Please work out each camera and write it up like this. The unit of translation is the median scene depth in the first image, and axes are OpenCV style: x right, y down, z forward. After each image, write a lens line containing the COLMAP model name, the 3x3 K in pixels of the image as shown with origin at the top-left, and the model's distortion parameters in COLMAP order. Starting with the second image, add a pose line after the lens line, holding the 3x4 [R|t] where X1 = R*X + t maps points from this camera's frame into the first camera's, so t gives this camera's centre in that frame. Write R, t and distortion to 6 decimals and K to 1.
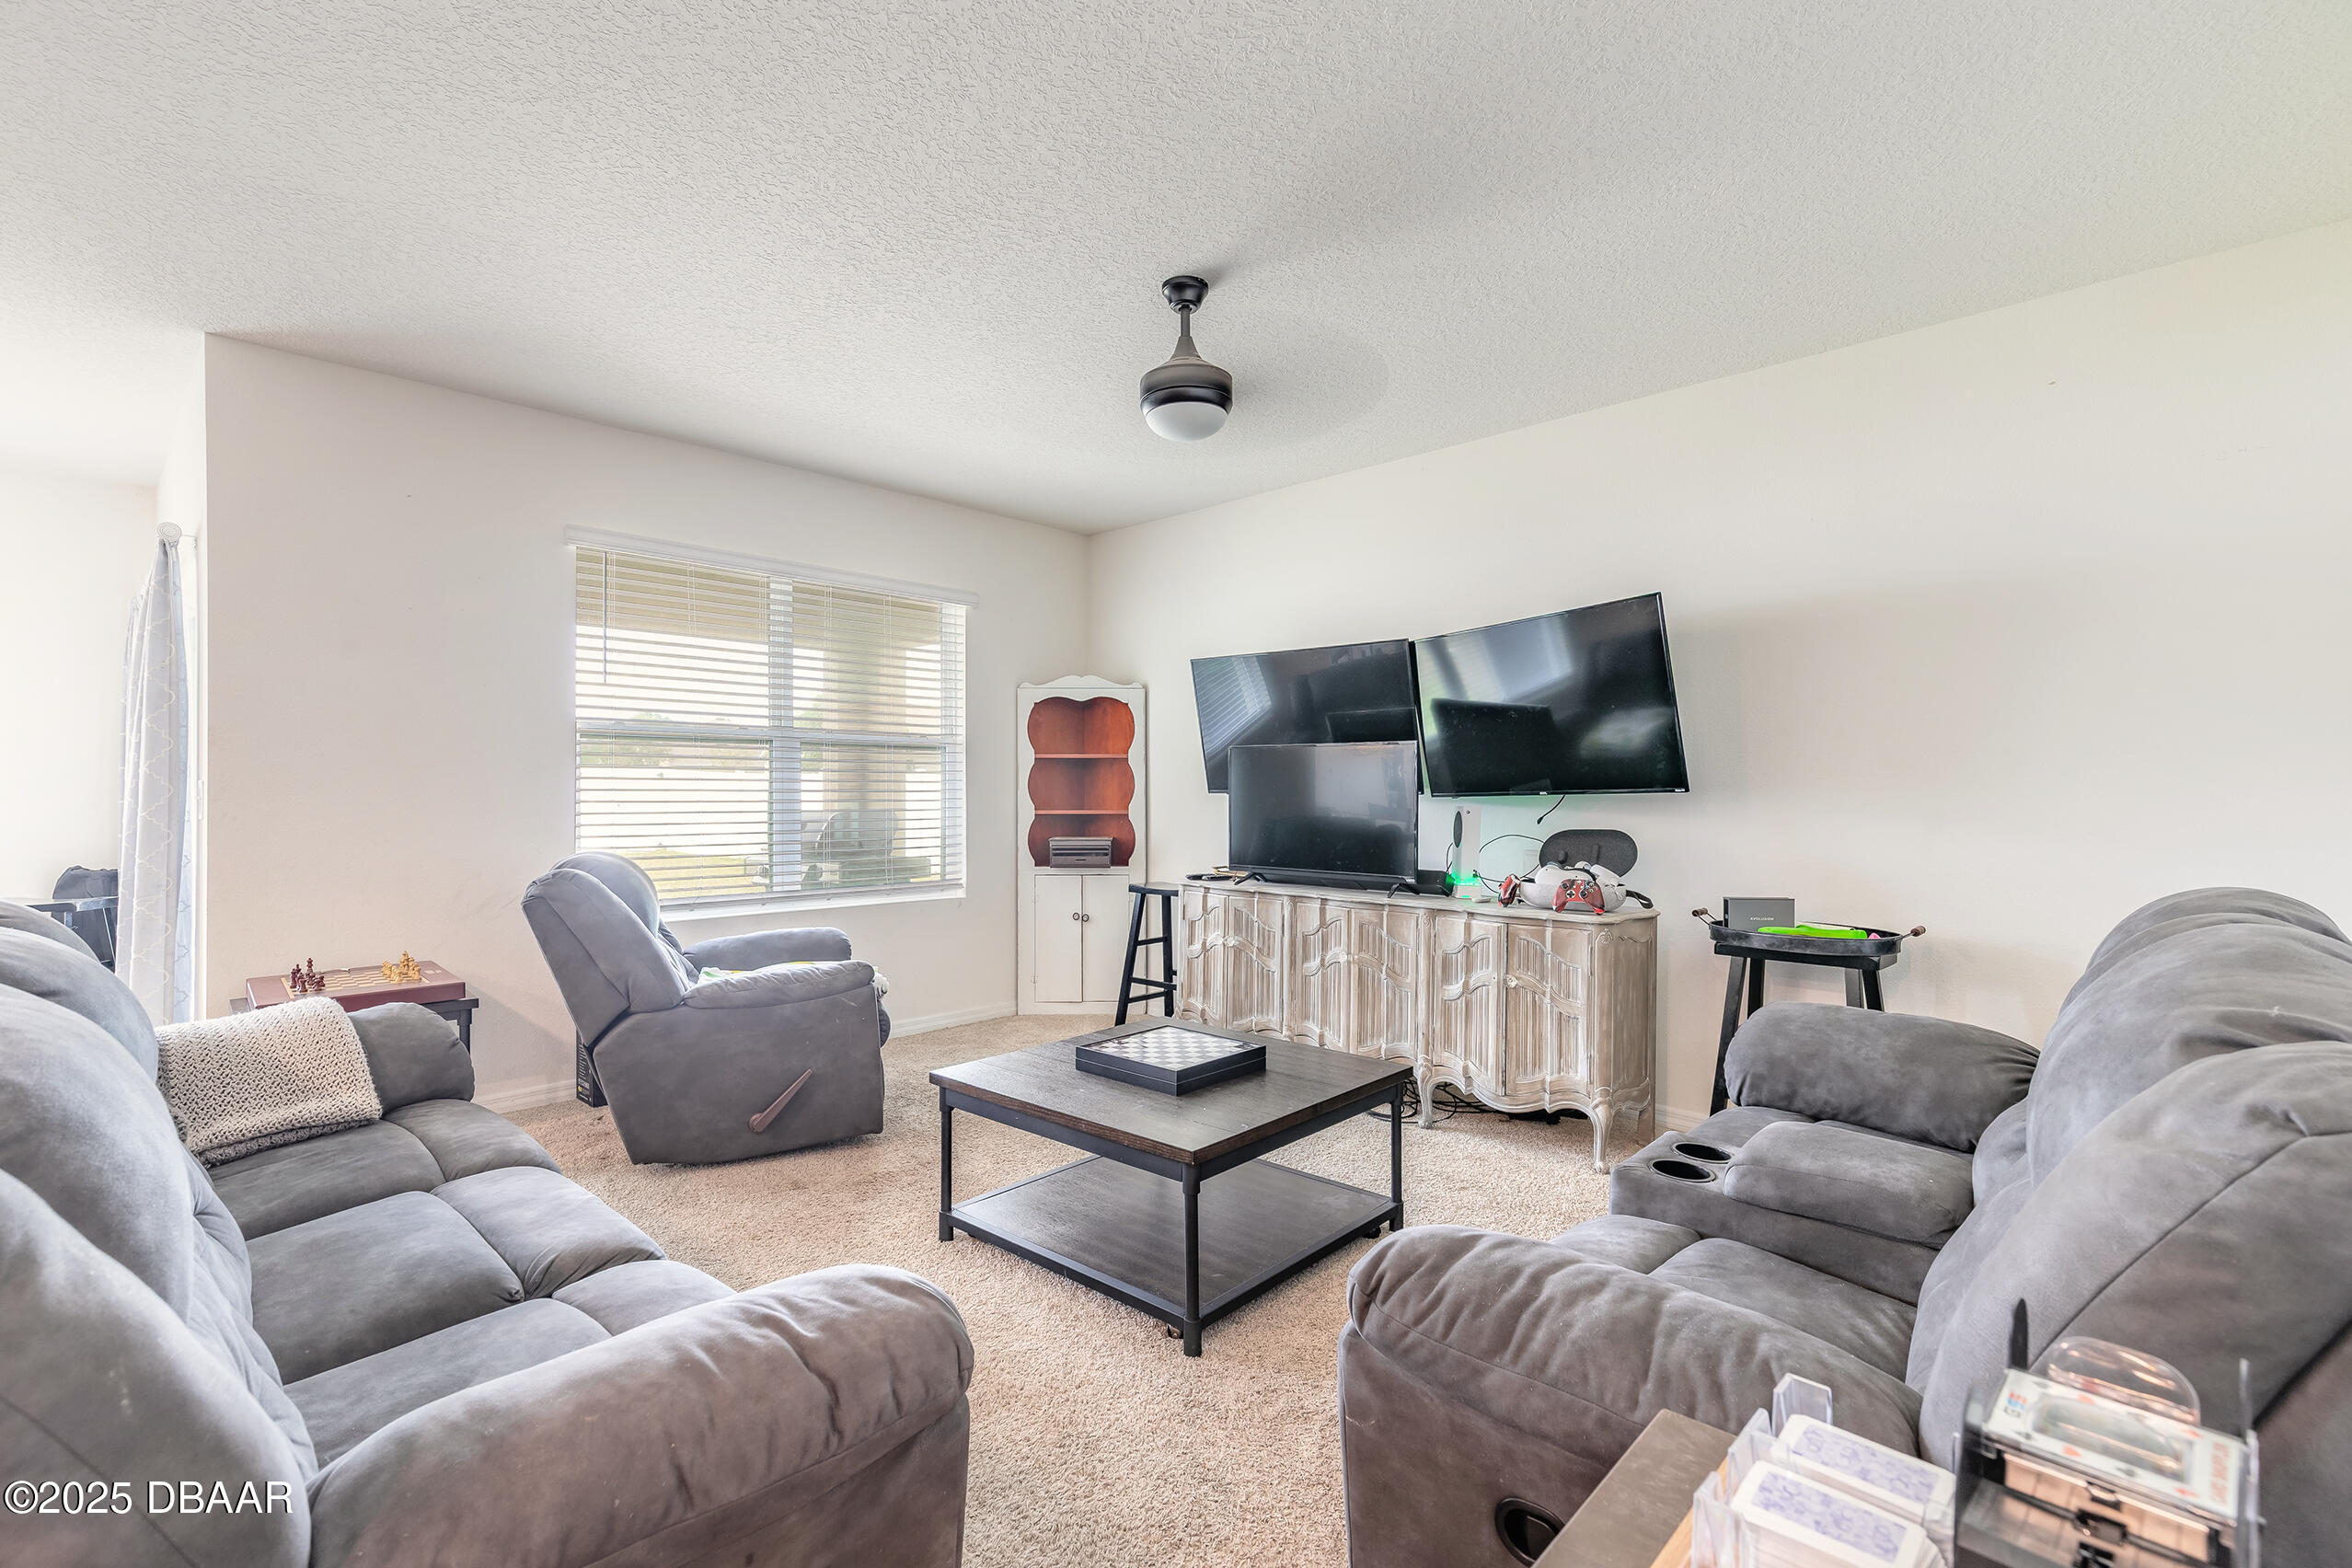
lens RADIAL K [[1063.1, 0, 1171.6], [0, 1063.1, 804.9], [0, 0, 1]] dist [0.002177, -0.000065]
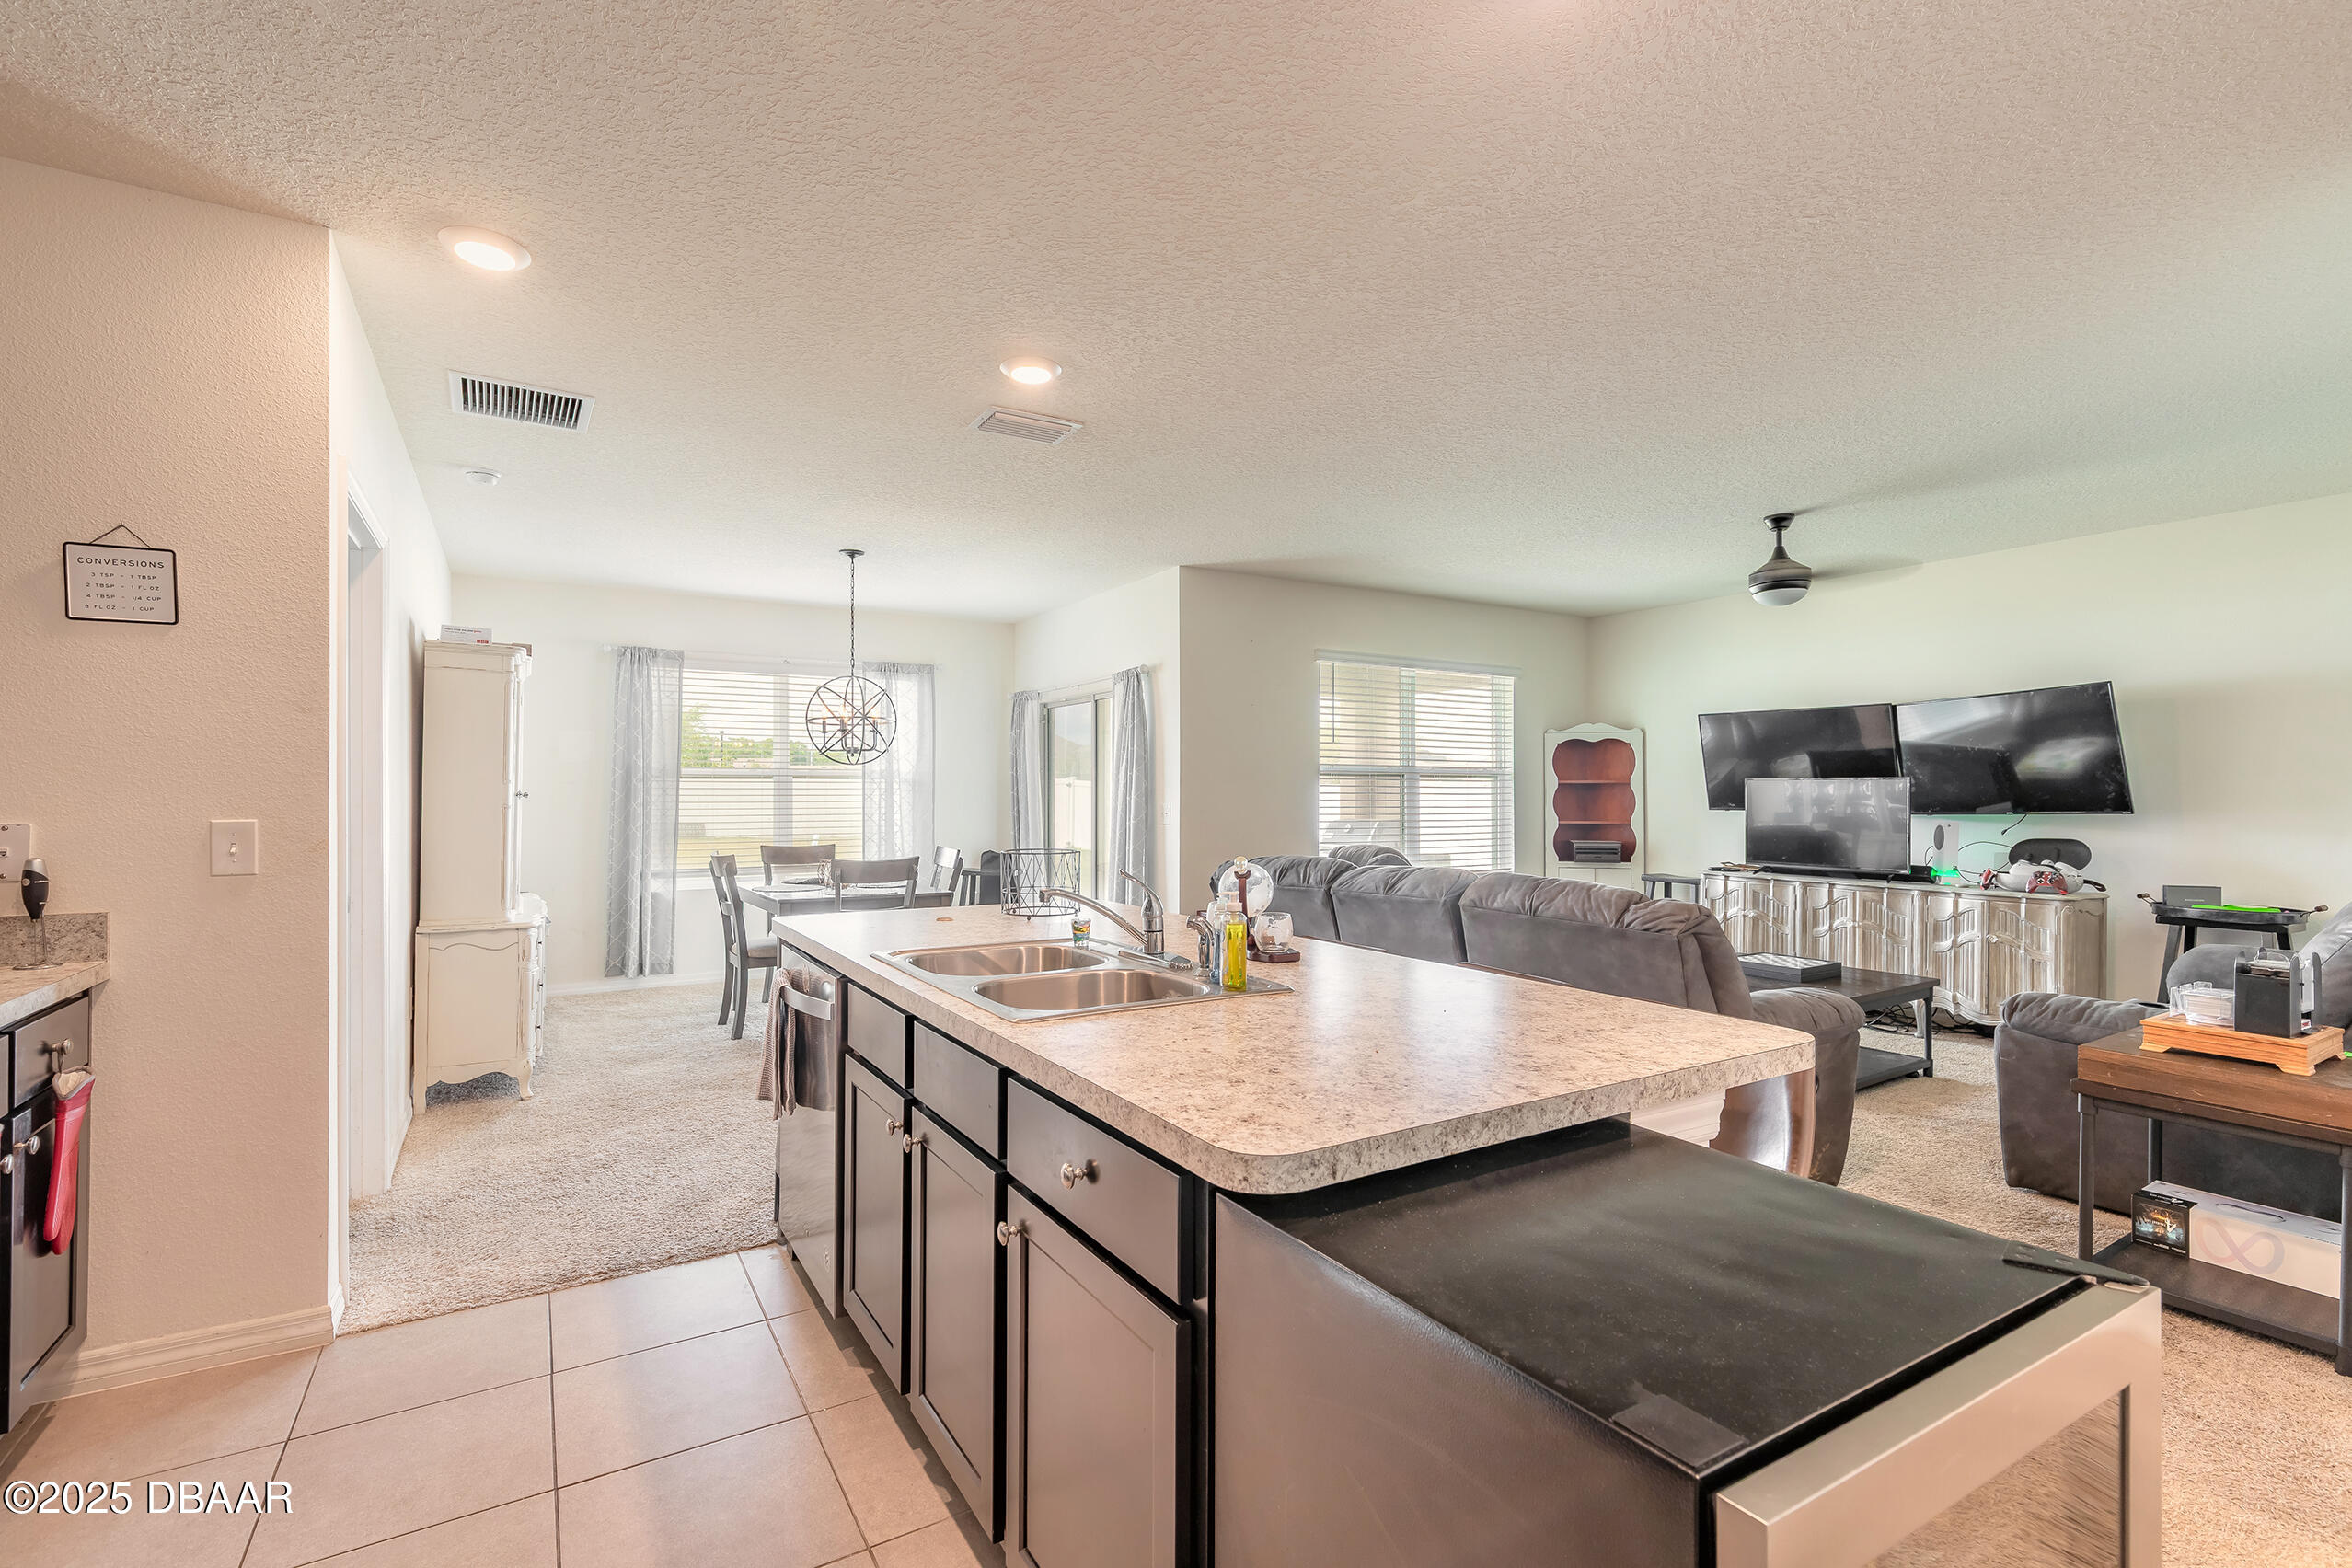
lens RADIAL K [[1061.6, 0, 1169.2], [0, 1061.6, 793.1], [0, 0, 1]] dist [0.003203, -0.000889]
pose [[0.965496, 0.000189, -0.260416, -0.373663], [-0.004409, 0.999868, -0.015622, -0.010497], [0.260379, 0.016231, 0.965370, -0.686592]]
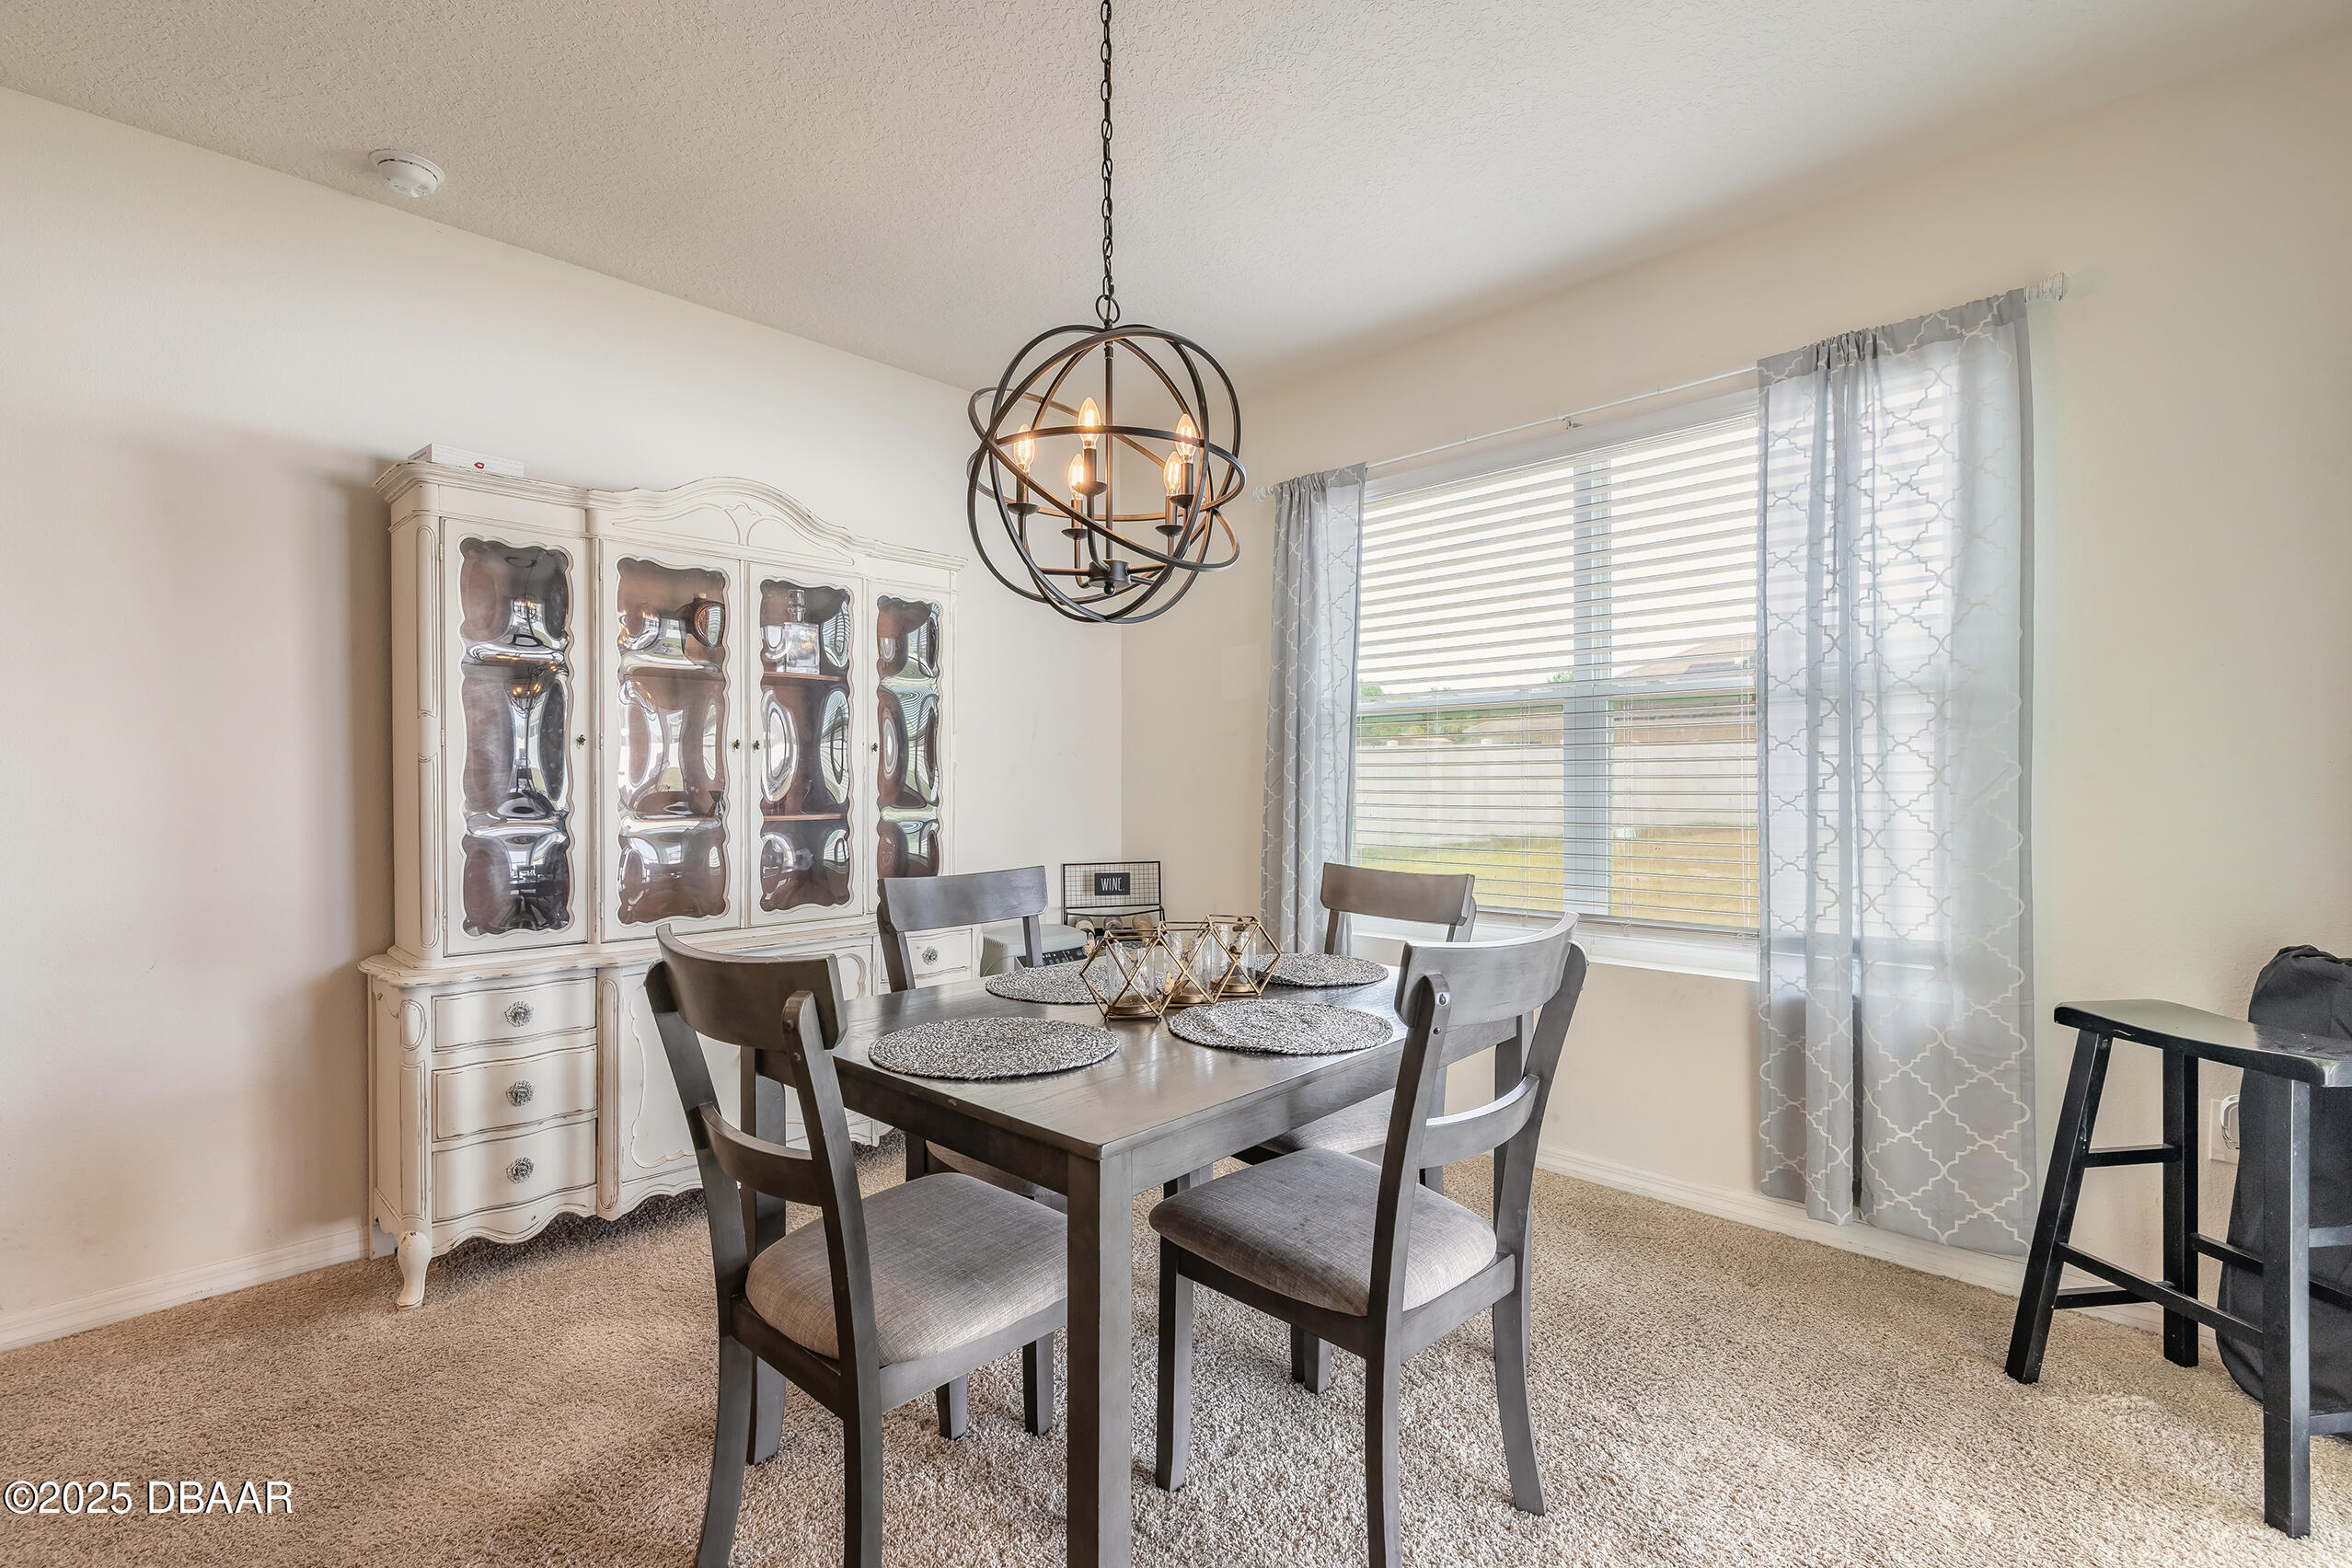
lens RADIAL K [[1061.6, 0, 1169.2], [0, 1061.6, 793.1], [0, 0, 1]] dist [0.003203, -0.000889]
pose [[-0.005413, 0.003359, -0.999980, -0.734199], [-0.010500, 0.999939, 0.003416, 0.001989], [0.999930, 0.010518, -0.005377, 0.671143]]
